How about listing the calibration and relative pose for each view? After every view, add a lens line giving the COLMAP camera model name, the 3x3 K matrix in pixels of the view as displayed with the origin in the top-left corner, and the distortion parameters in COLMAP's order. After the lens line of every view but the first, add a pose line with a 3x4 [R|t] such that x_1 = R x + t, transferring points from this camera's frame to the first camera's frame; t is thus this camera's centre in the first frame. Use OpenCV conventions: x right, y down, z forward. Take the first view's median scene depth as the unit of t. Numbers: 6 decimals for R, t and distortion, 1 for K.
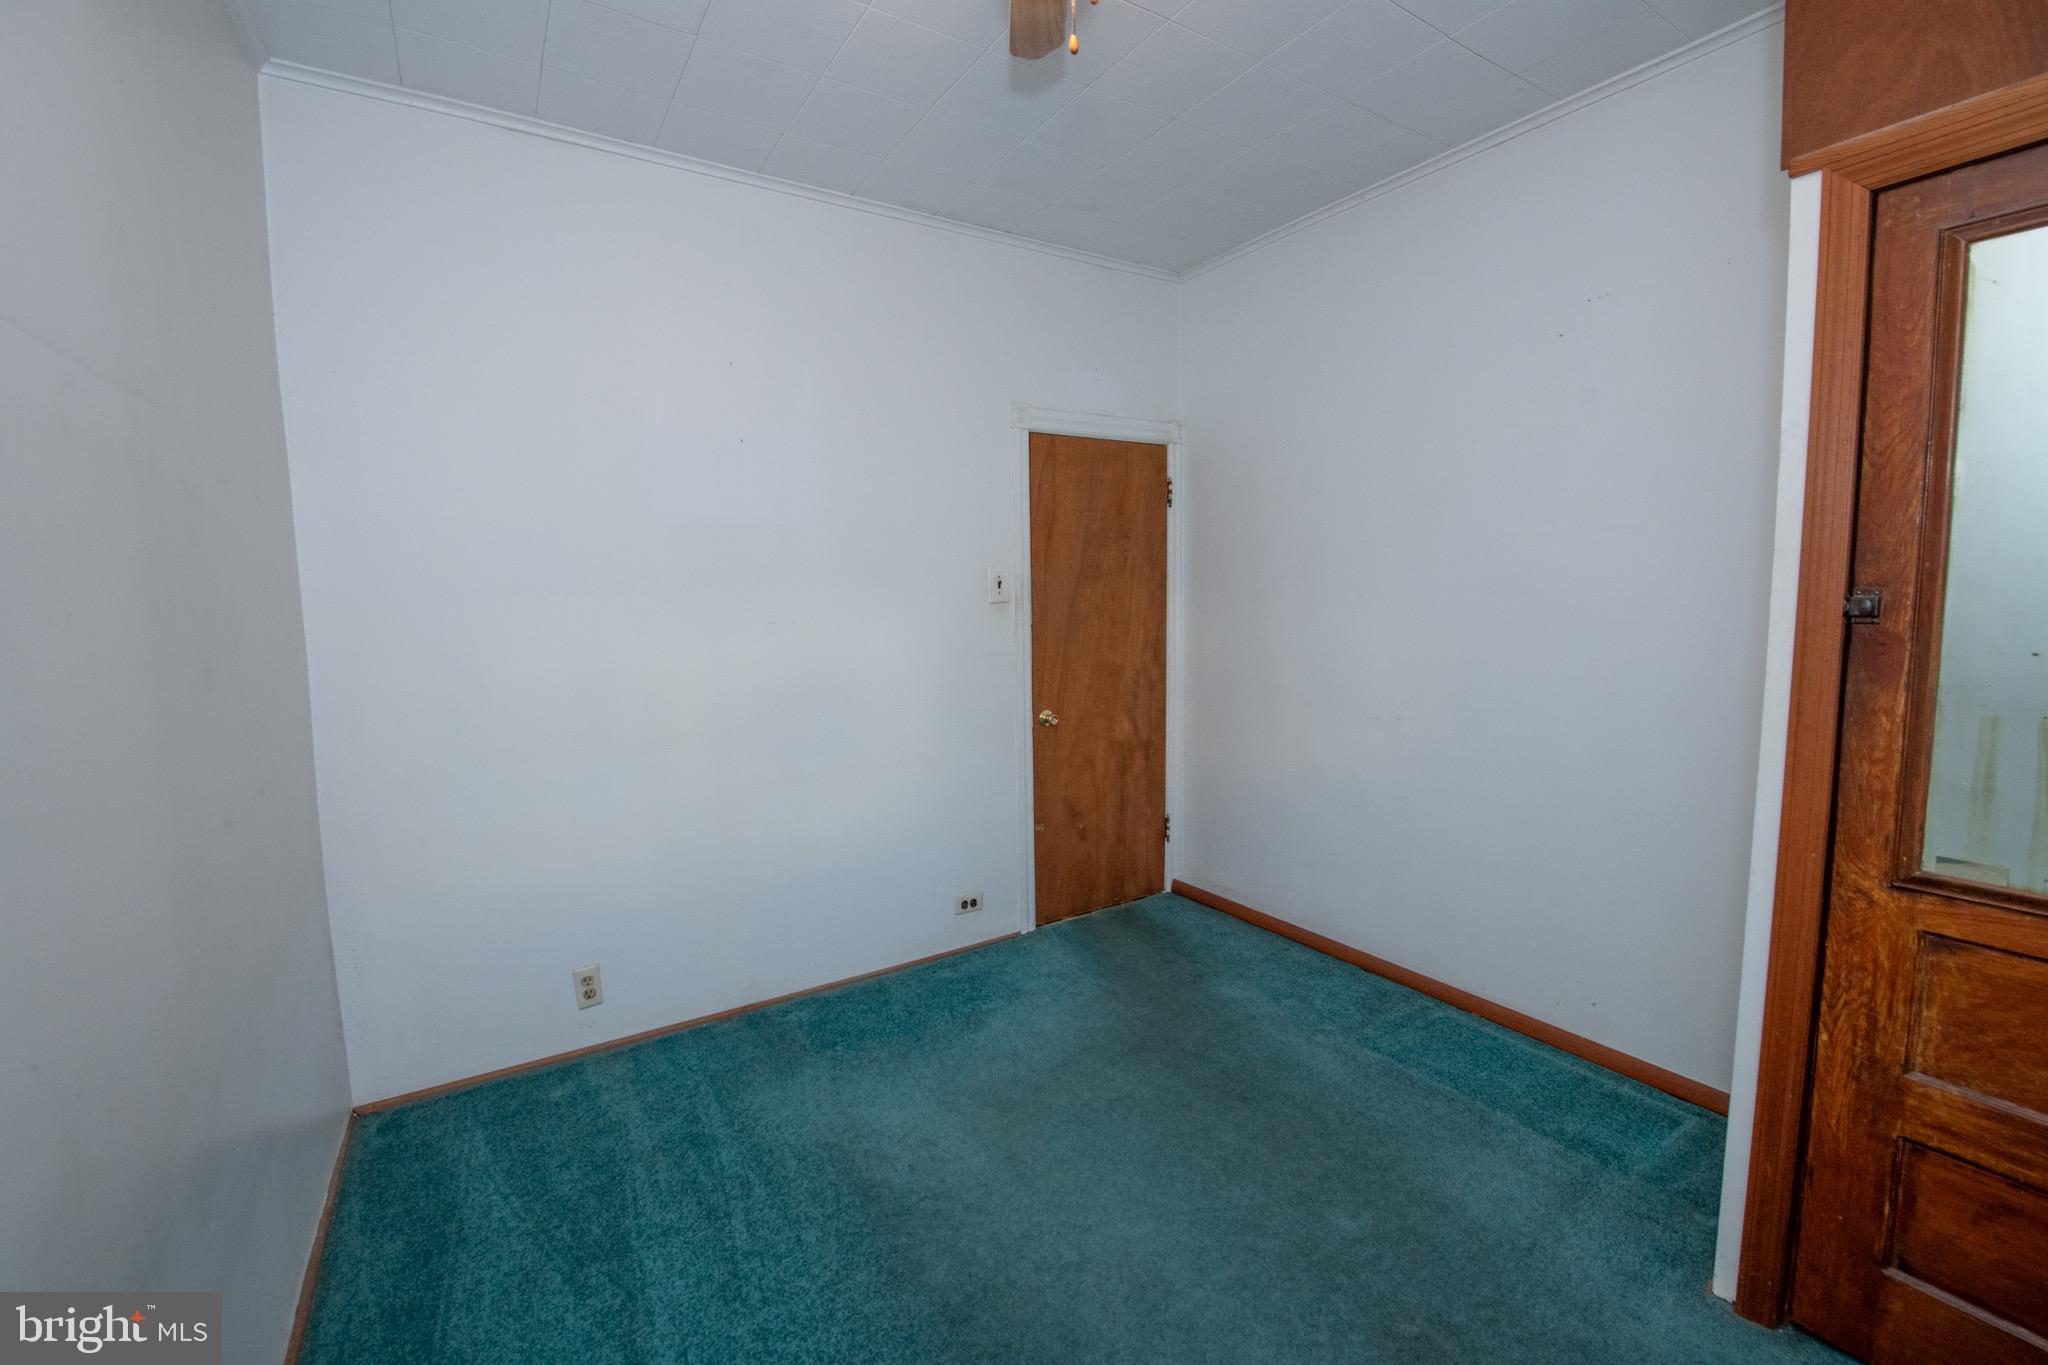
lens RADIAL K [[856.5, 0, 1022.3], [0, 856.5, 670.0], [0, 0, 1]] dist [0.017953, -0.010586]
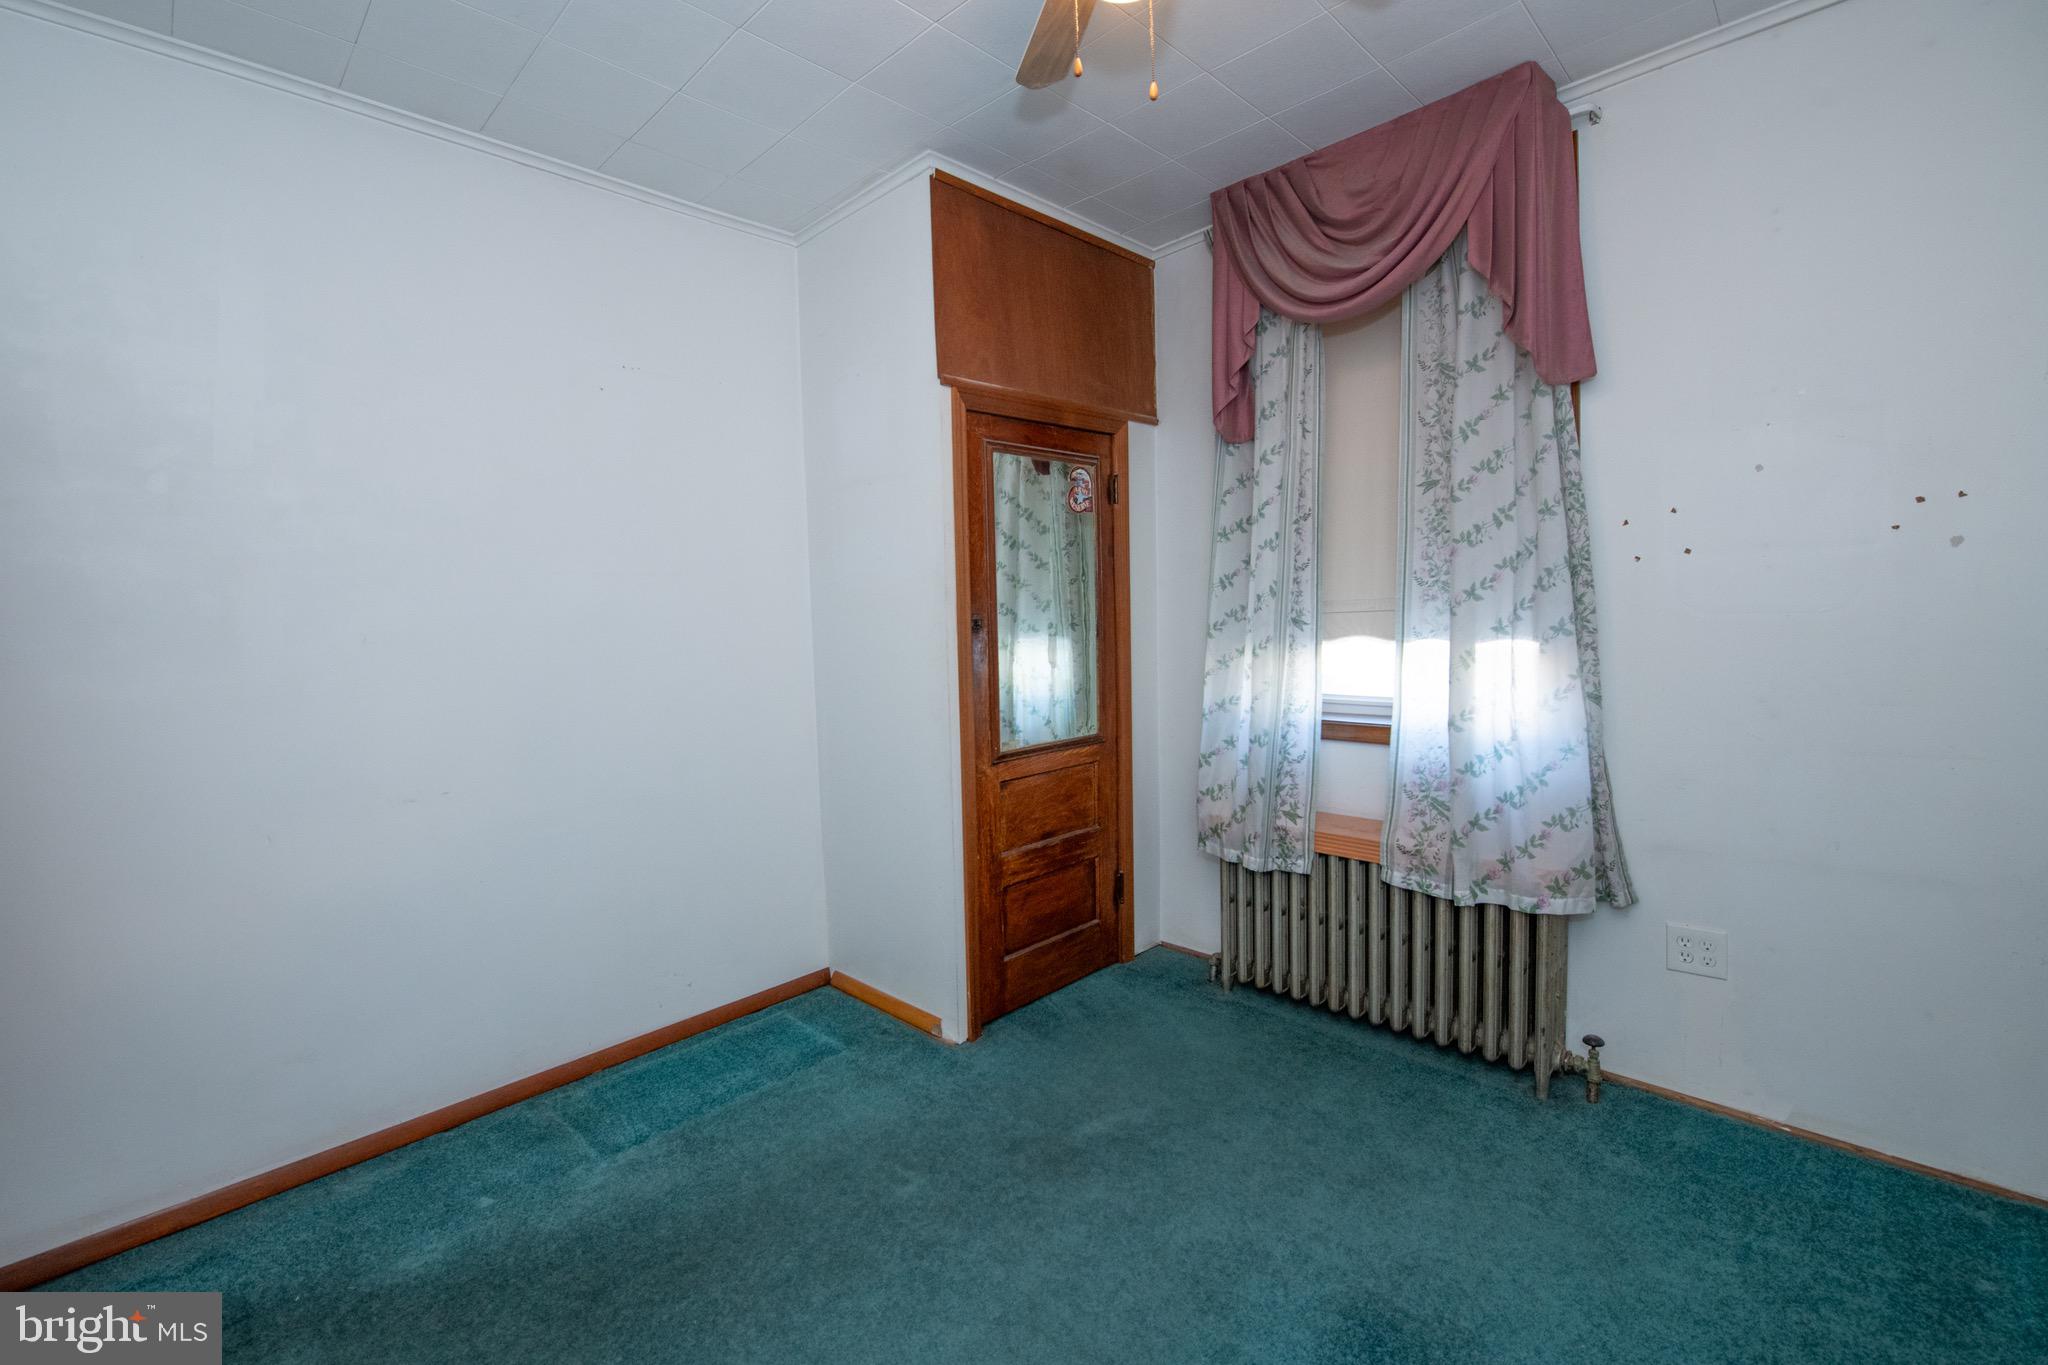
lens RADIAL K [[856.5, 0, 1022.3], [0, 856.5, 670.0], [0, 0, 1]] dist [0.017953, -0.010586]
pose [[-0.198171, -0.062726, 0.978158, -0.898328], [0.120936, 0.988760, 0.087907, -0.124191], [-0.972678, 0.135715, -0.188357, 1.274238]]
